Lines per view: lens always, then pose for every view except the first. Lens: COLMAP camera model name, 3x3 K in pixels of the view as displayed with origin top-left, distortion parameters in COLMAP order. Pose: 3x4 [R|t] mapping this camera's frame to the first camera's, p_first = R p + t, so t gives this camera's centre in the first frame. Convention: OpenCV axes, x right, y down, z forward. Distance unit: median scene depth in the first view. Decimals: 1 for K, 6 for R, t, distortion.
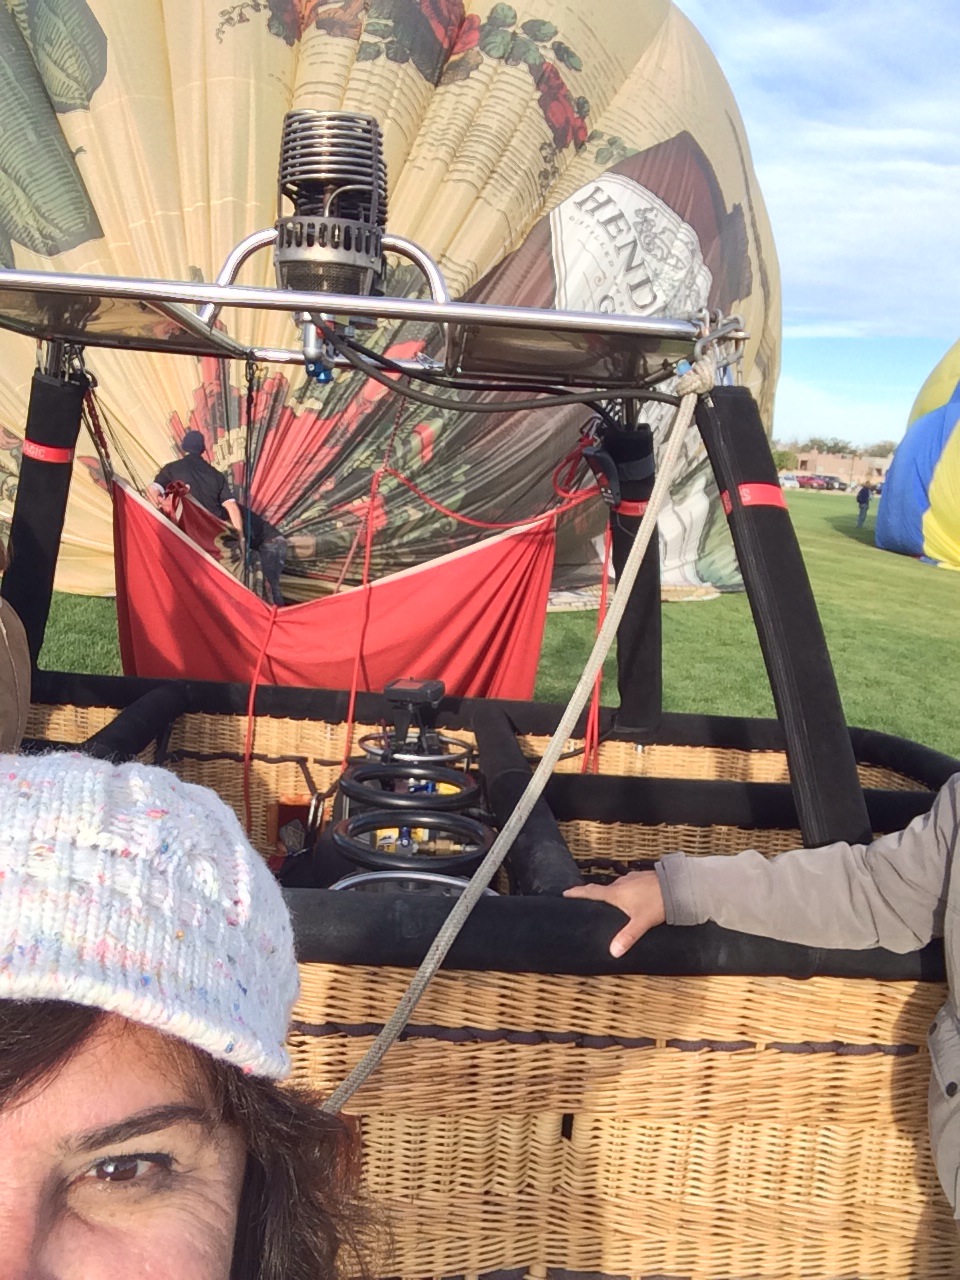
lens RADIAL K [[1267.3, 0, 480.0], [0, 1267.3, 640.0], [0, 0, 1]] dist [-0.022034, -0.007120]
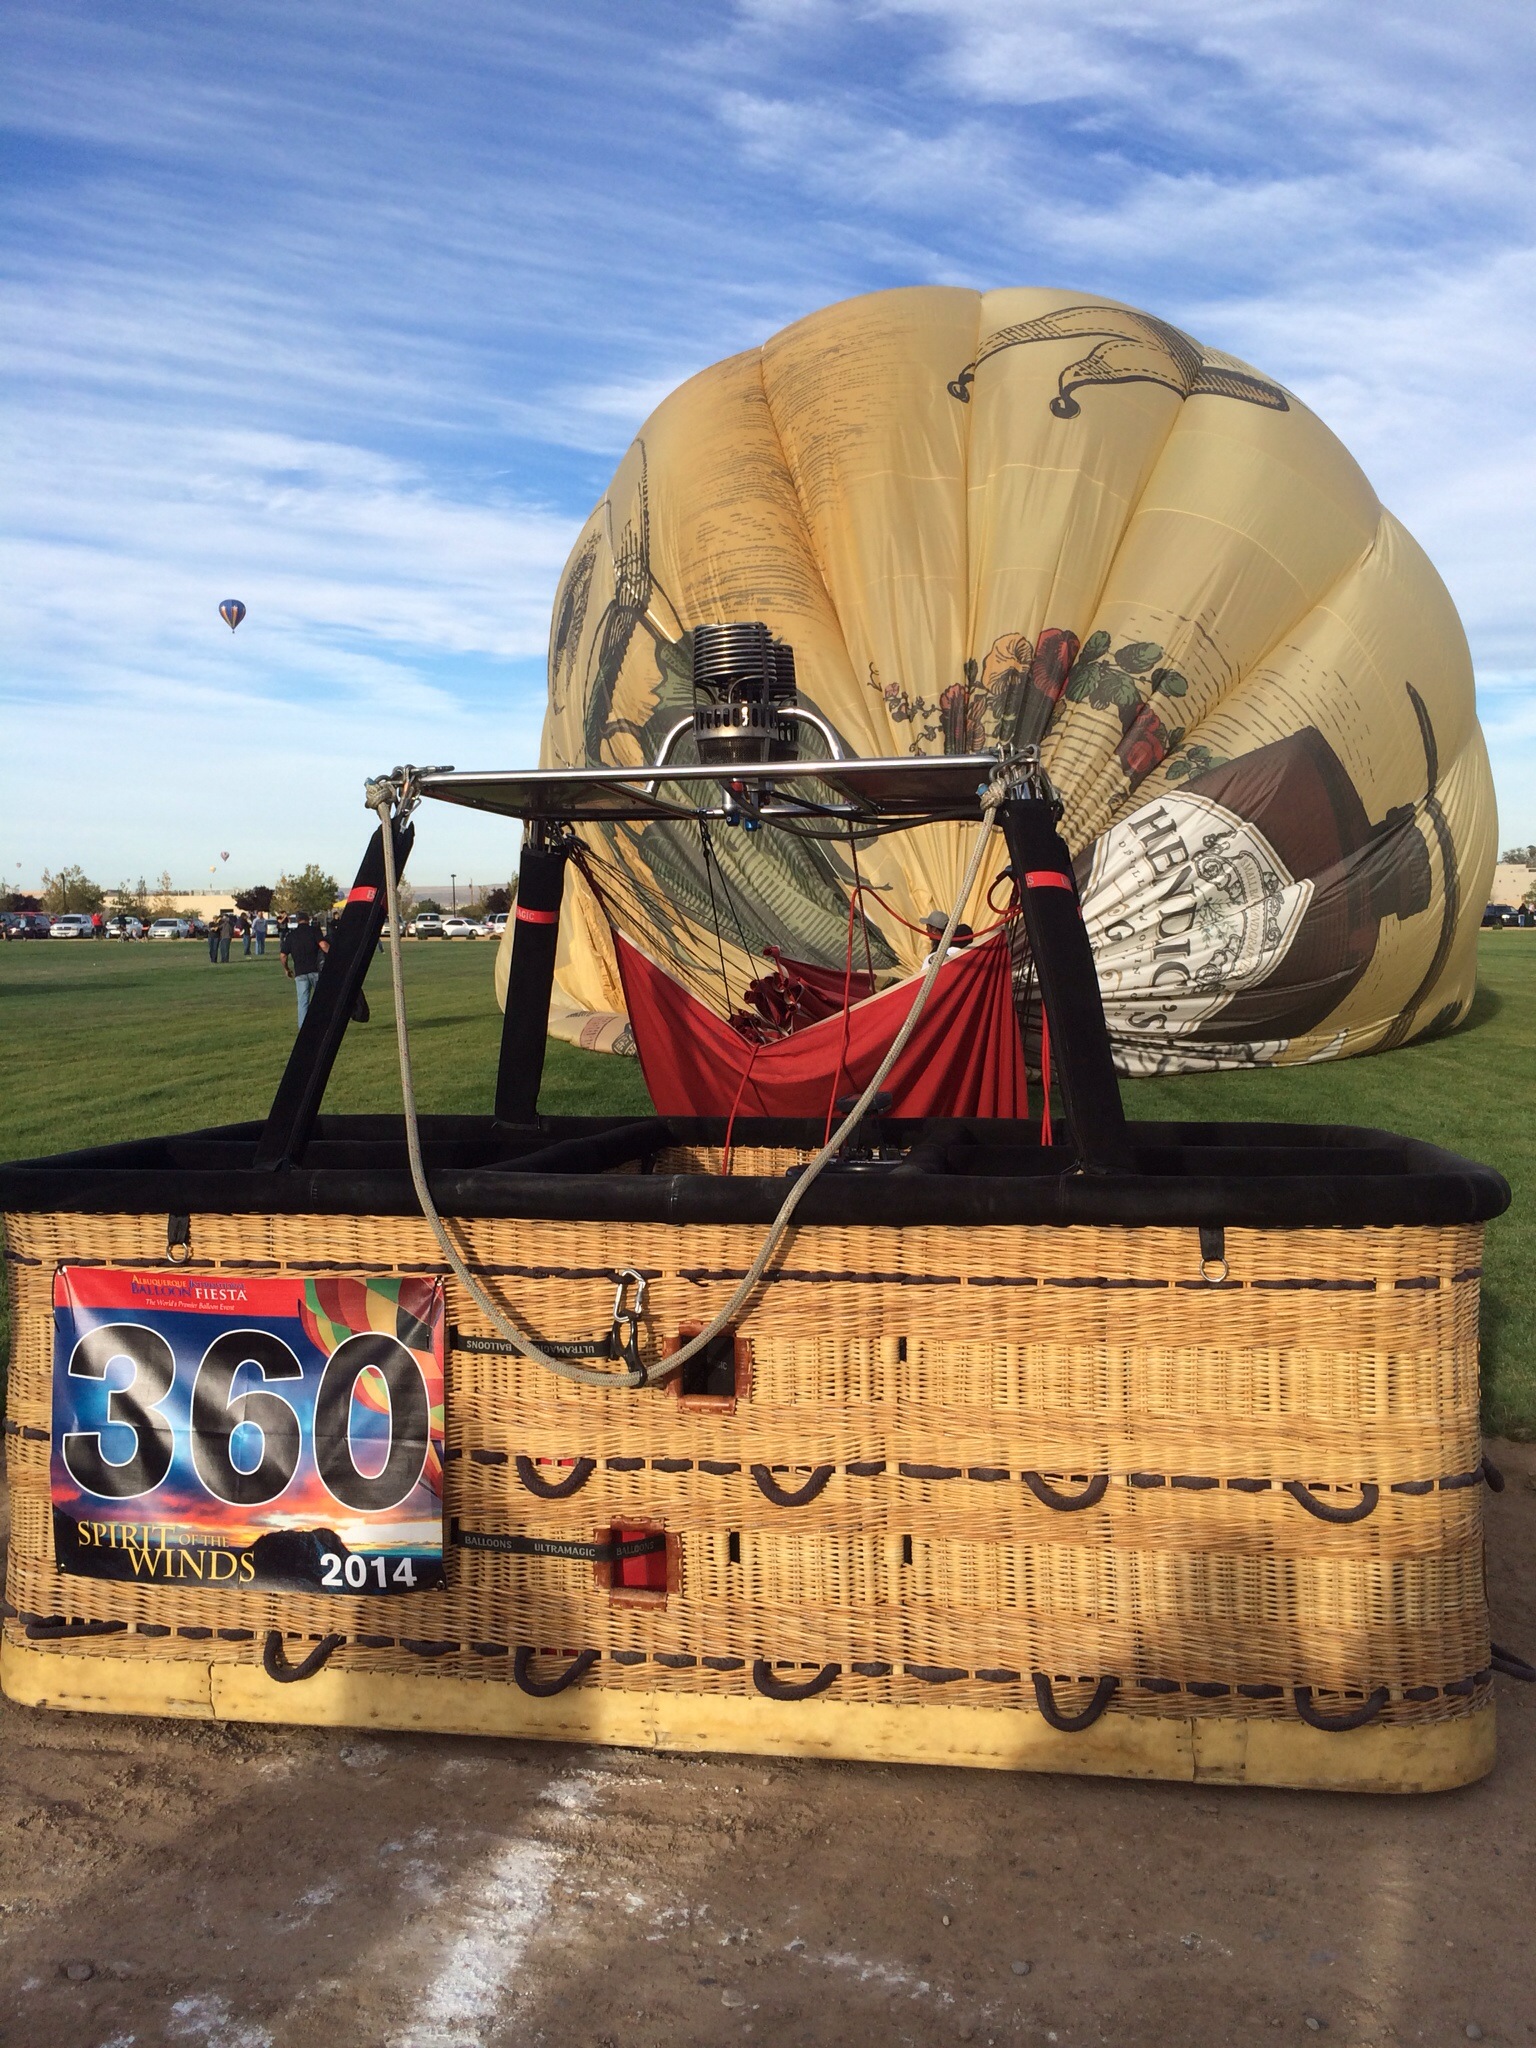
lens RADIAL K [[1747.3, 0, 768.0], [0, 1747.3, 1024.0], [0, 0, 1]] dist [0.115487, -0.159027]
pose [[0.968858, -0.074059, -0.236284, 0.401236], [0.049991, 0.993079, -0.106280, 0.233599], [0.242520, 0.091158, 0.965854, -0.882018]]
